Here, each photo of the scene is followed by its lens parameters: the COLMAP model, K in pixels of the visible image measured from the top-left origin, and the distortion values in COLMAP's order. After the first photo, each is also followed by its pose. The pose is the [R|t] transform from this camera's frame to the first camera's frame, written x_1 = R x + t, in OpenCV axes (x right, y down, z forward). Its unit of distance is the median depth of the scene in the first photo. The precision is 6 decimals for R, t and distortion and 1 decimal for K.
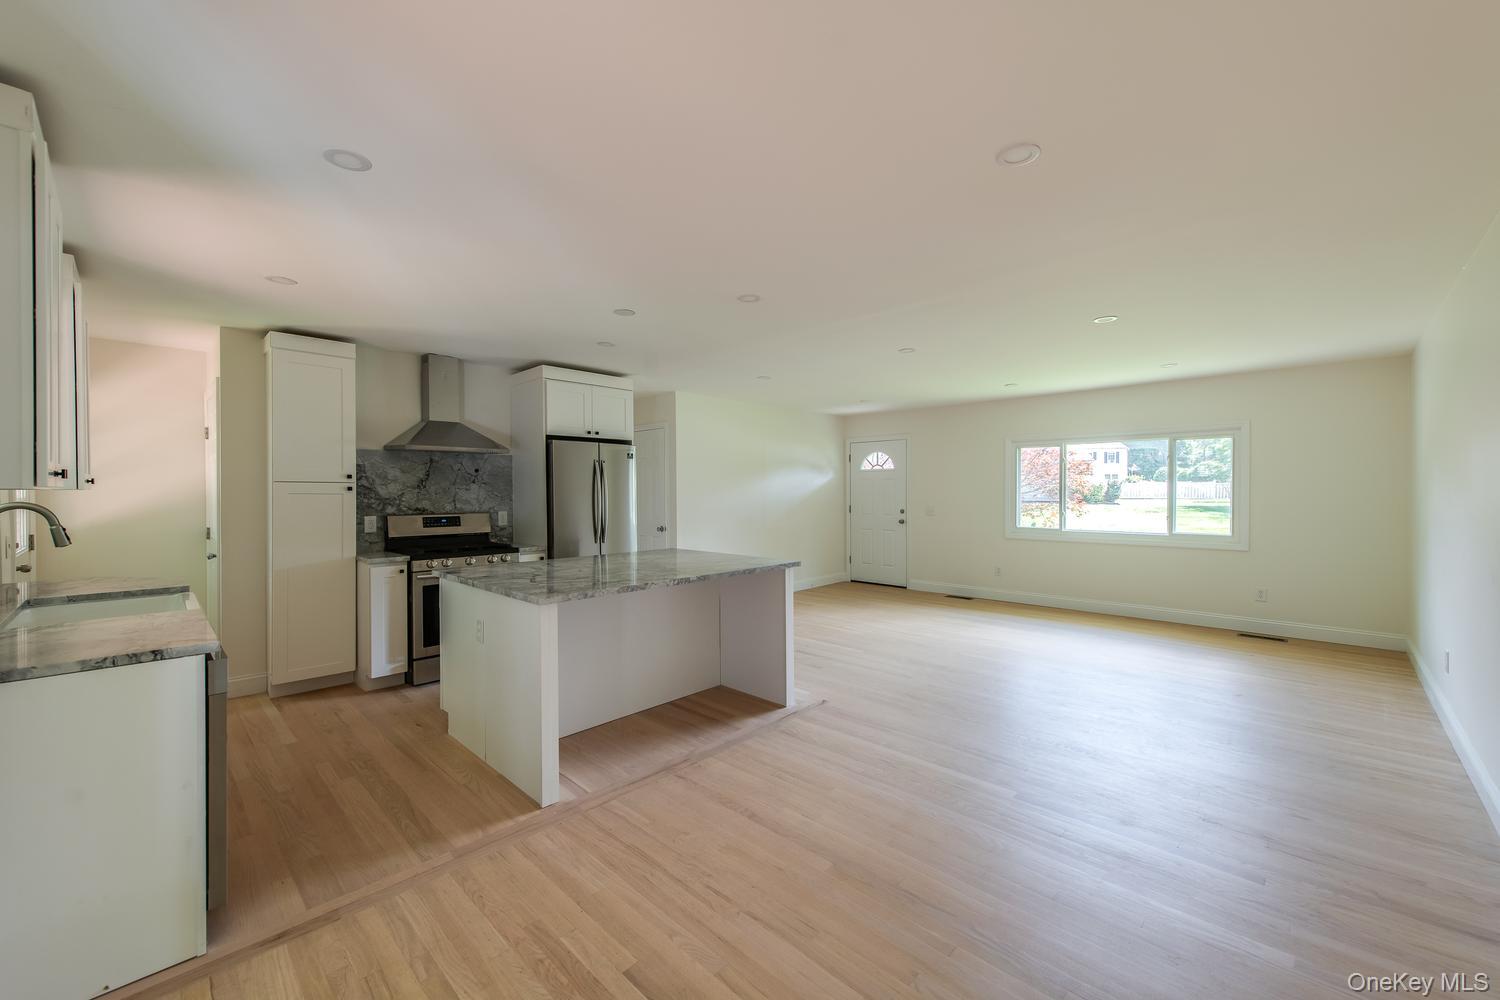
lens RADIAL K [[587.1, 0, 755.1], [0, 587.1, 496.1], [0, 0, 1]] dist [0.007924, -0.000542]
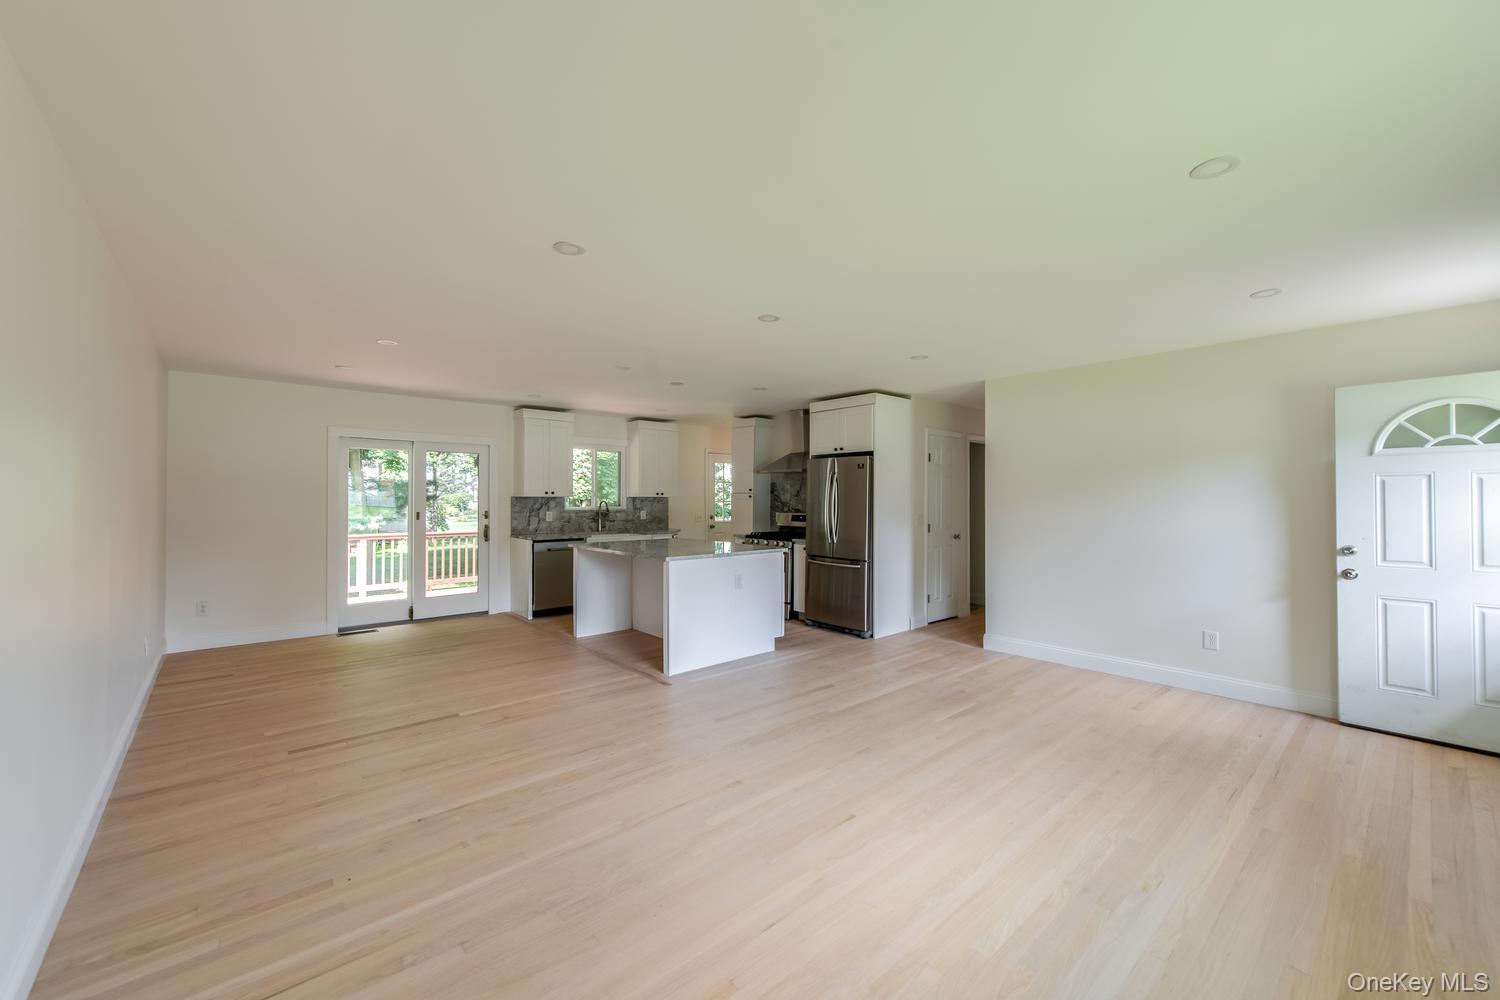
lens RADIAL K [[587.1, 0, 749.7], [0, 587.1, 494.2], [0, 0, 1]] dist [0.007924, -0.000542]
pose [[-0.092702, -0.003574, -0.995687, 1.037966], [-0.009965, 0.999947, -0.002662, -0.013914], [0.995644, 0.009675, -0.092733, 1.057158]]
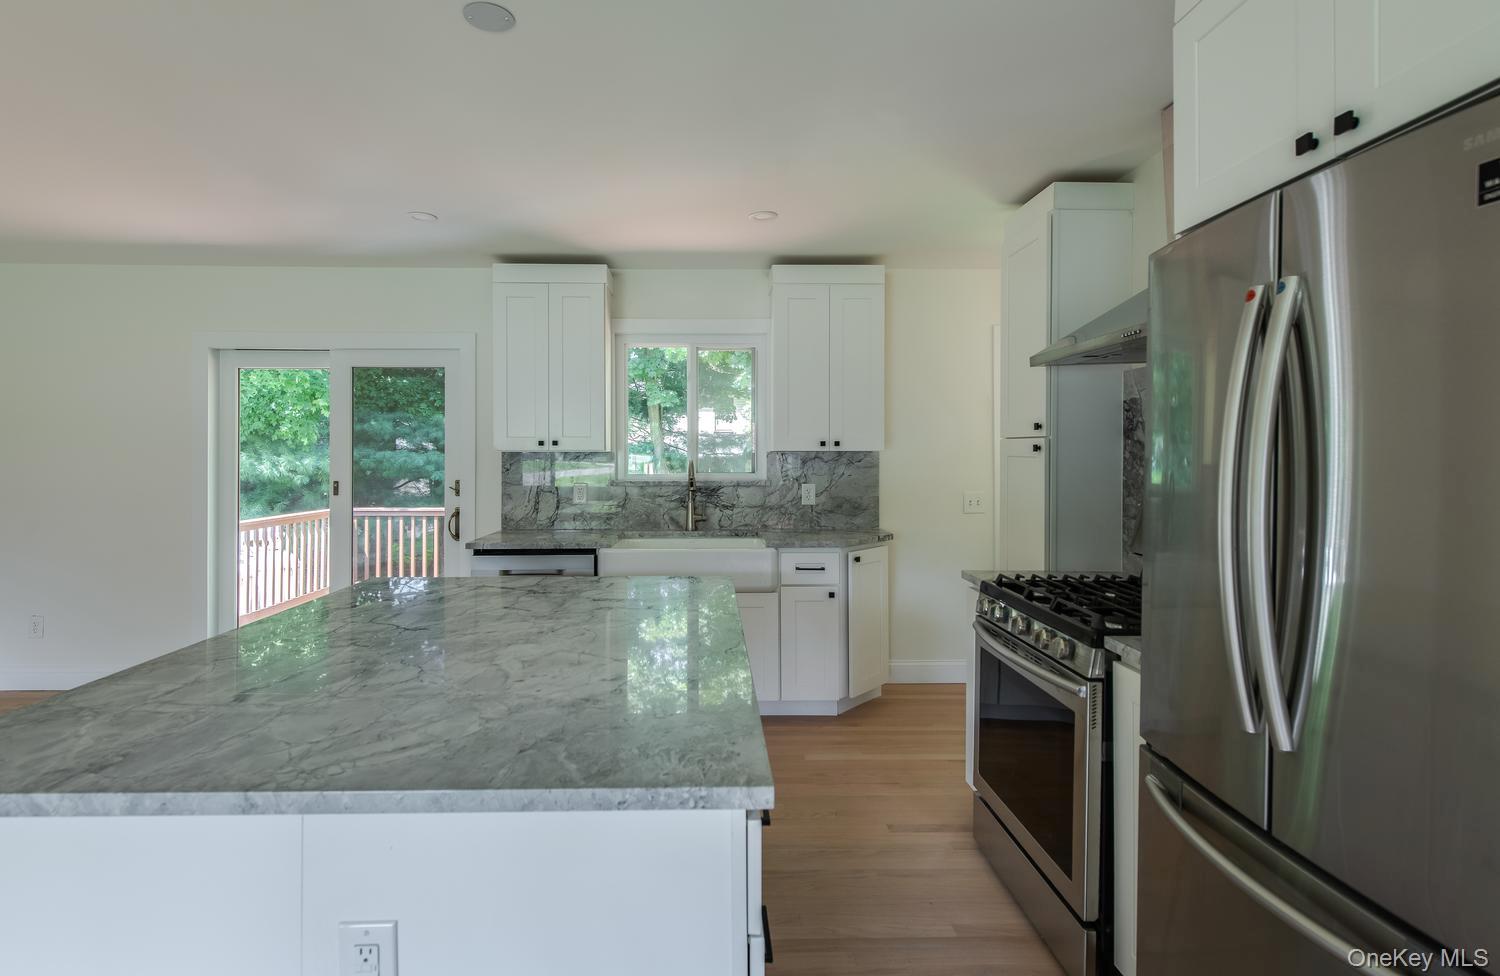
lens RADIAL K [[743.0, 0, 722.6], [0, 743.0, 457.1], [0, 0, 1]] dist [0.001158, -0.000055]
pose [[-0.710198, 0.005489, -0.703981, 0.012103], [-0.003846, 0.999924, 0.011677, -0.010342], [0.703992, 0.011001, -0.710123, 1.167516]]
